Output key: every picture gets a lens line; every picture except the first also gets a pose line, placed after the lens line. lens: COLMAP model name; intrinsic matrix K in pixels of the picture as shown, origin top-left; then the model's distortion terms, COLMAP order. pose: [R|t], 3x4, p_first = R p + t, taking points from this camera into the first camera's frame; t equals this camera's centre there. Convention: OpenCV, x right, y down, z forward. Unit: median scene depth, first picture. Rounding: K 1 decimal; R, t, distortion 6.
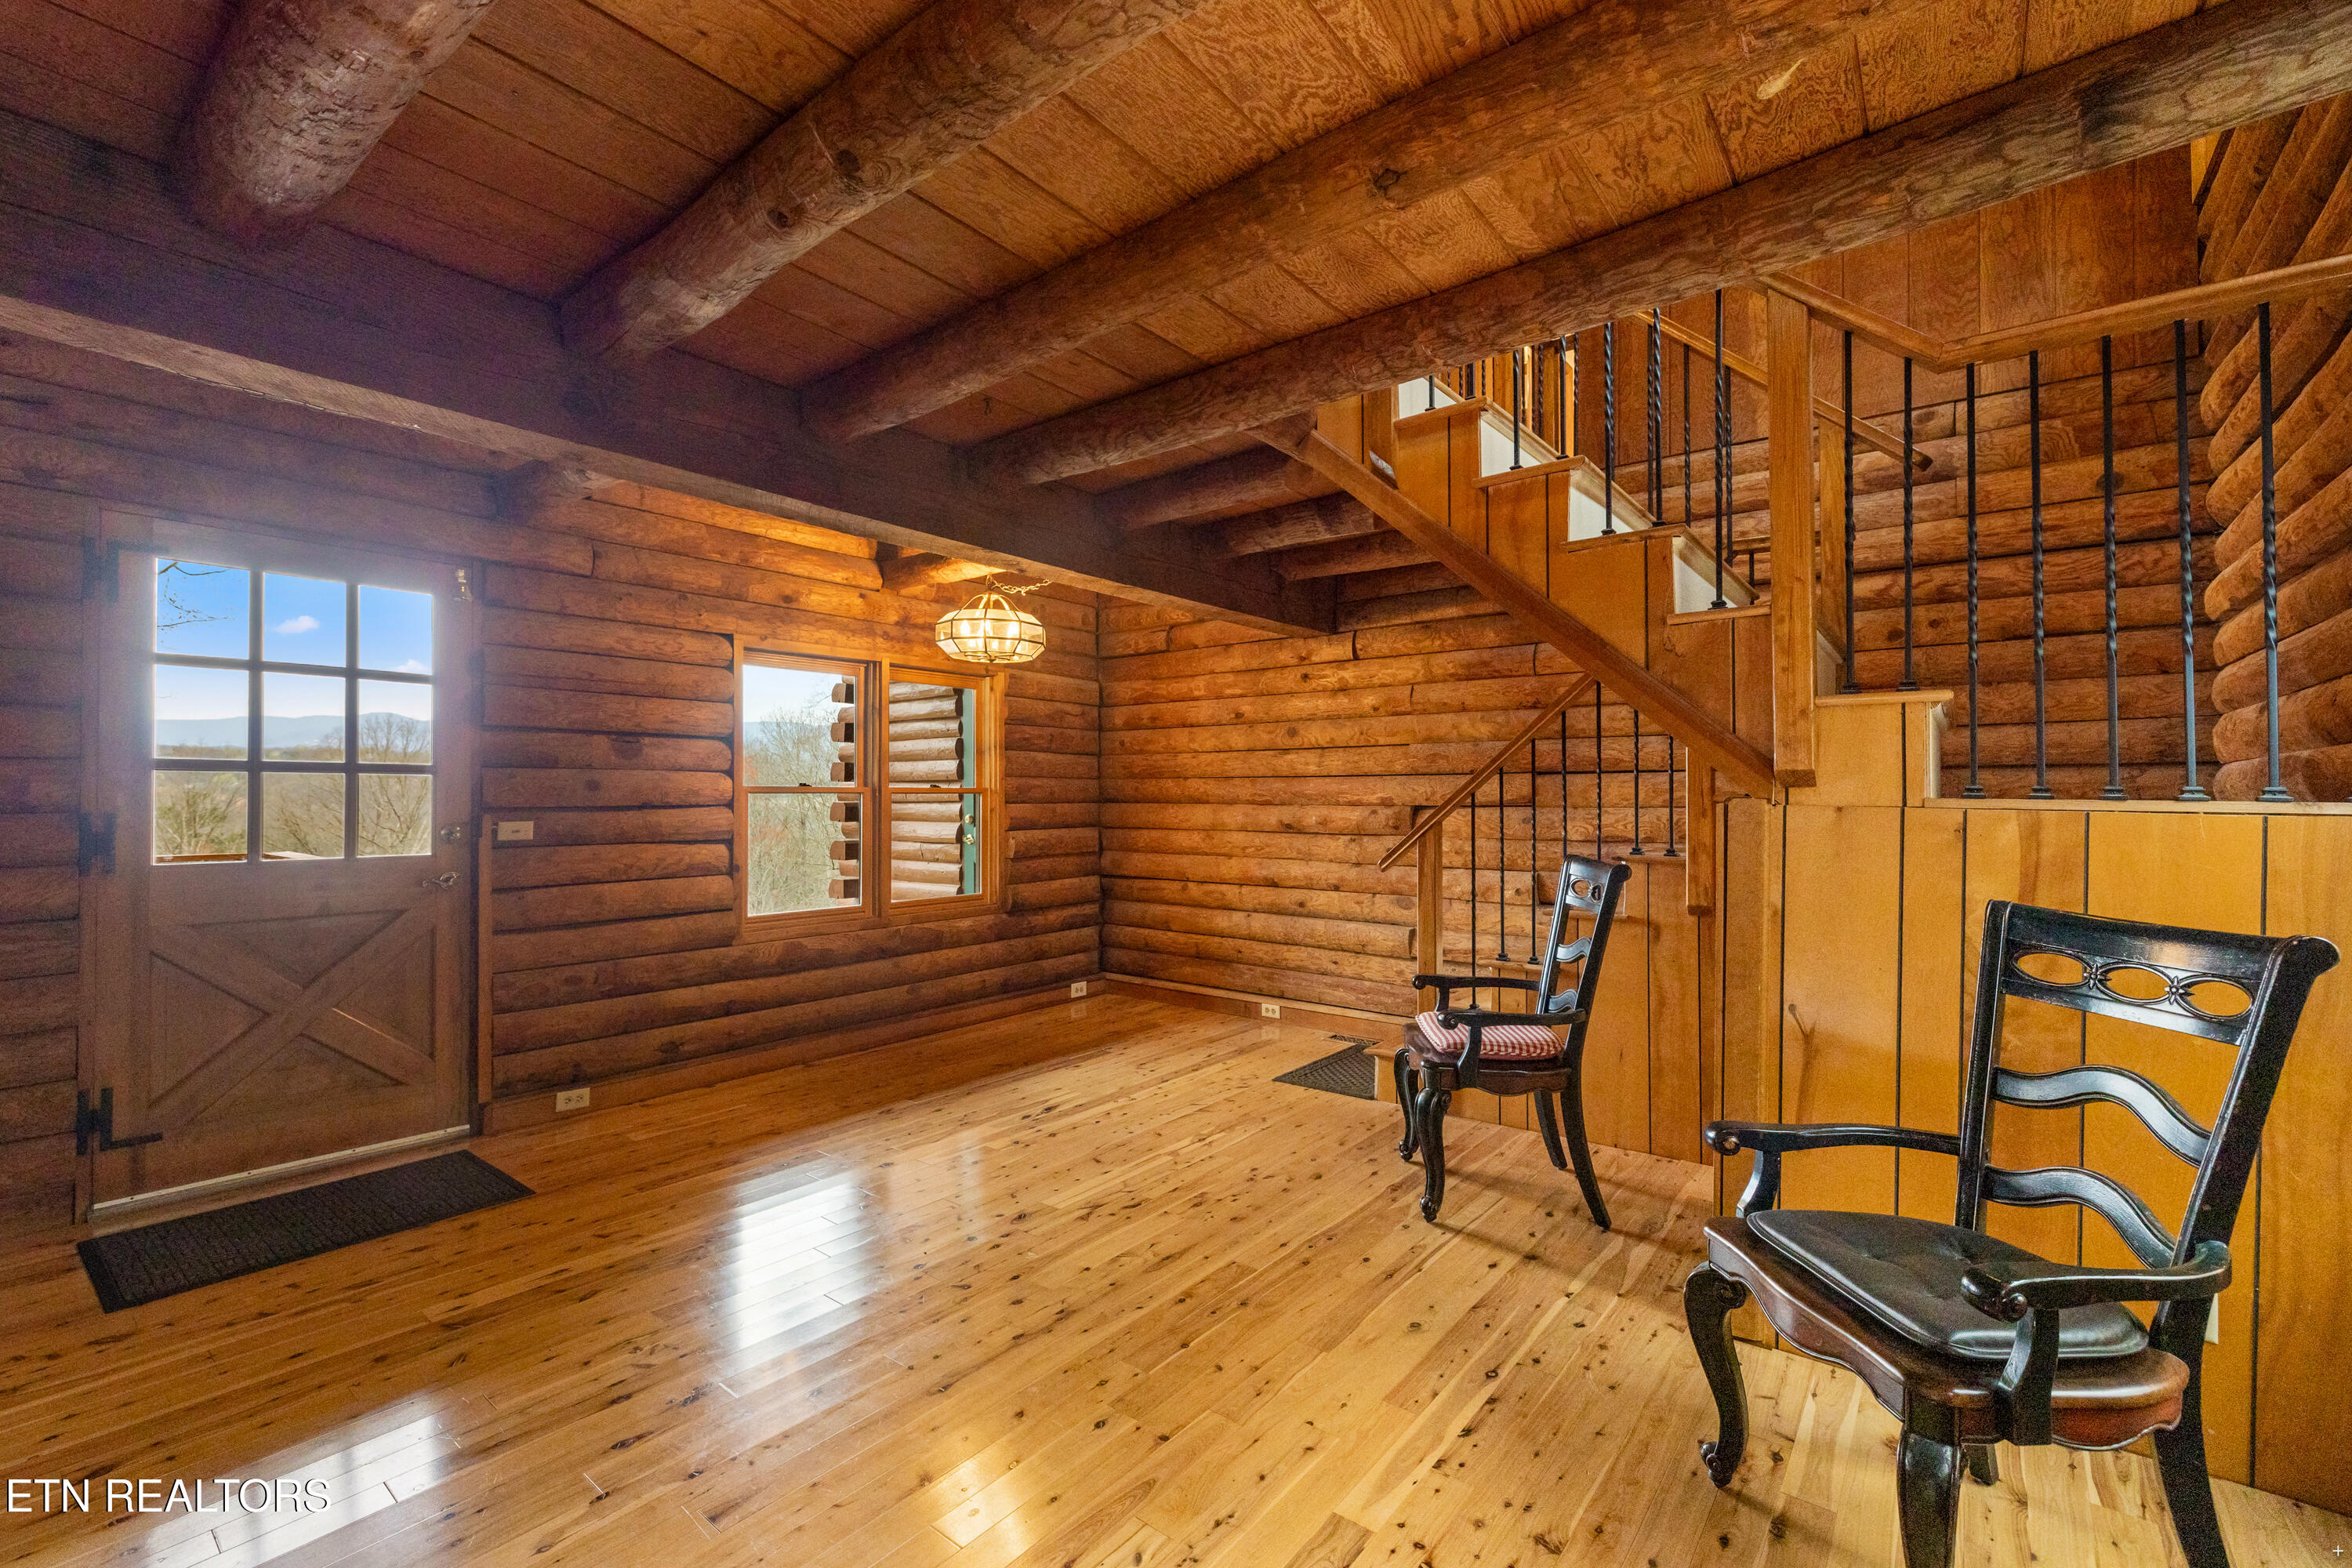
lens RADIAL K [[984.0, 0, 1166.3], [0, 984.0, 784.1], [0, 0, 1]] dist [-0.001336, 0.000564]
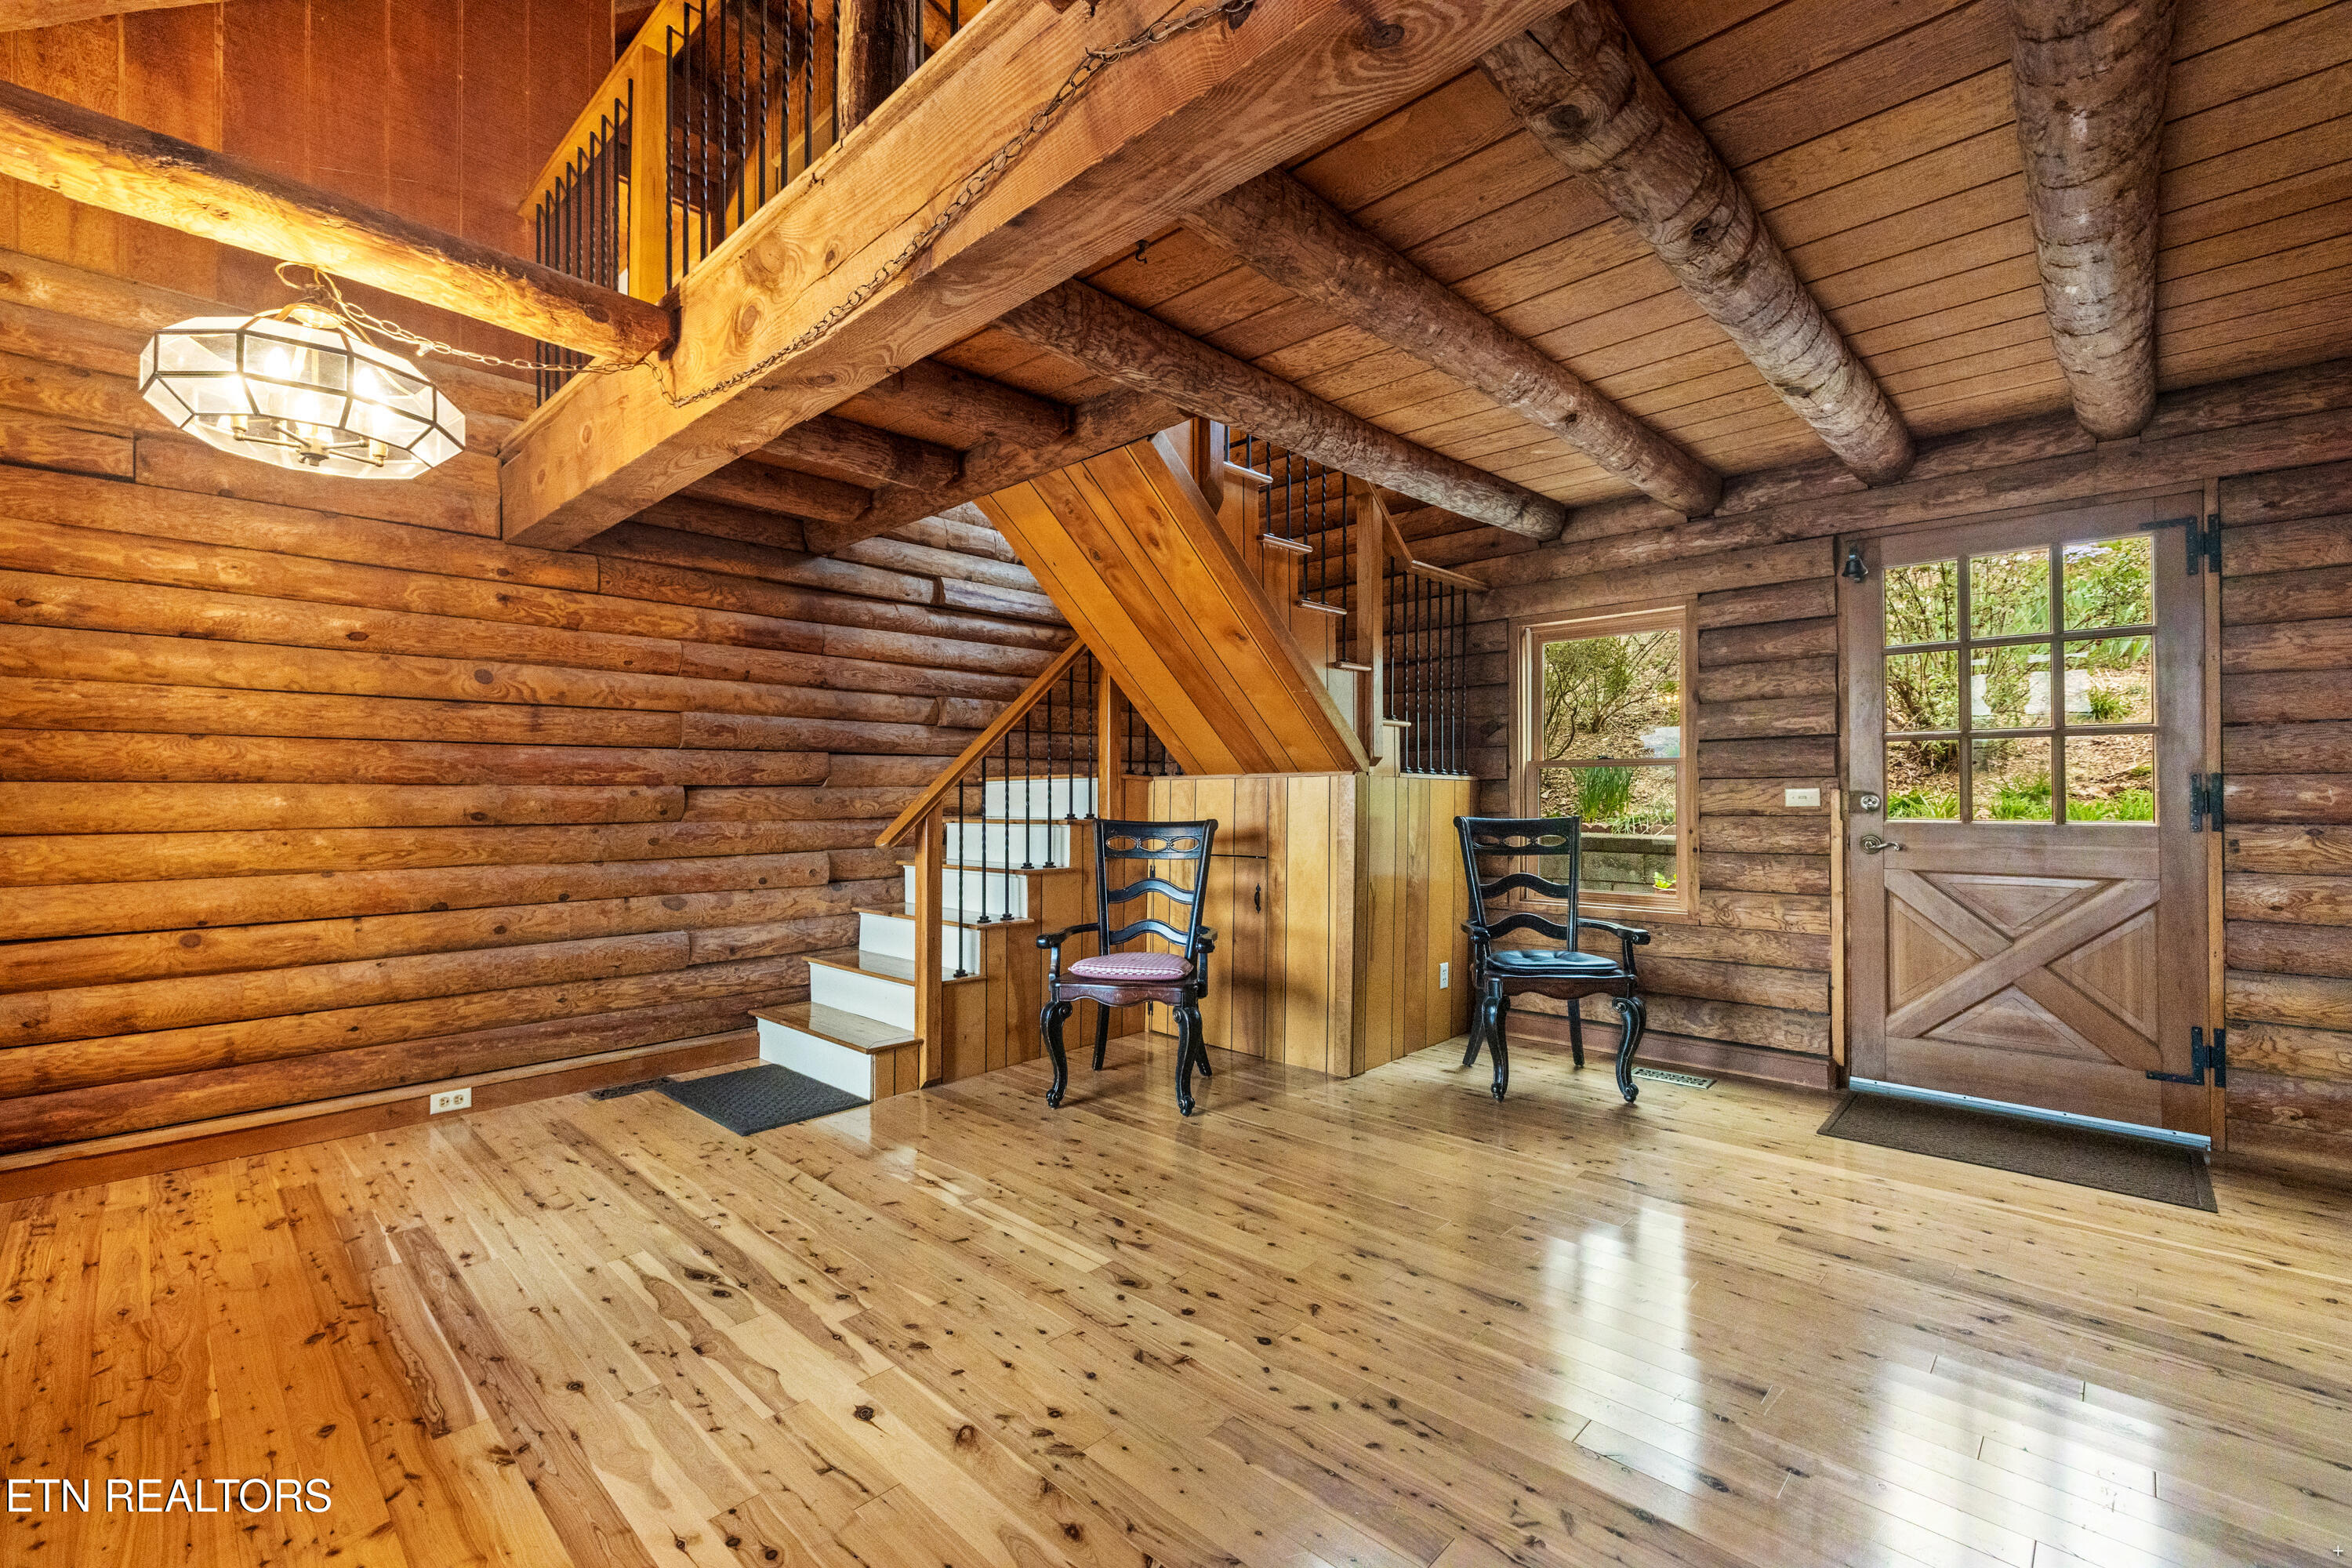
lens RADIAL K [[984.0, 0, 1157.3], [0, 984.0, 781.6], [0, 0, 1]] dist [-0.001336, 0.000564]
pose [[0.107009, 0.010476, 0.994203, -0.690442], [-0.009335, 0.999911, -0.009531, 0.029920], [-0.994214, -0.008261, 0.107098, 0.656403]]
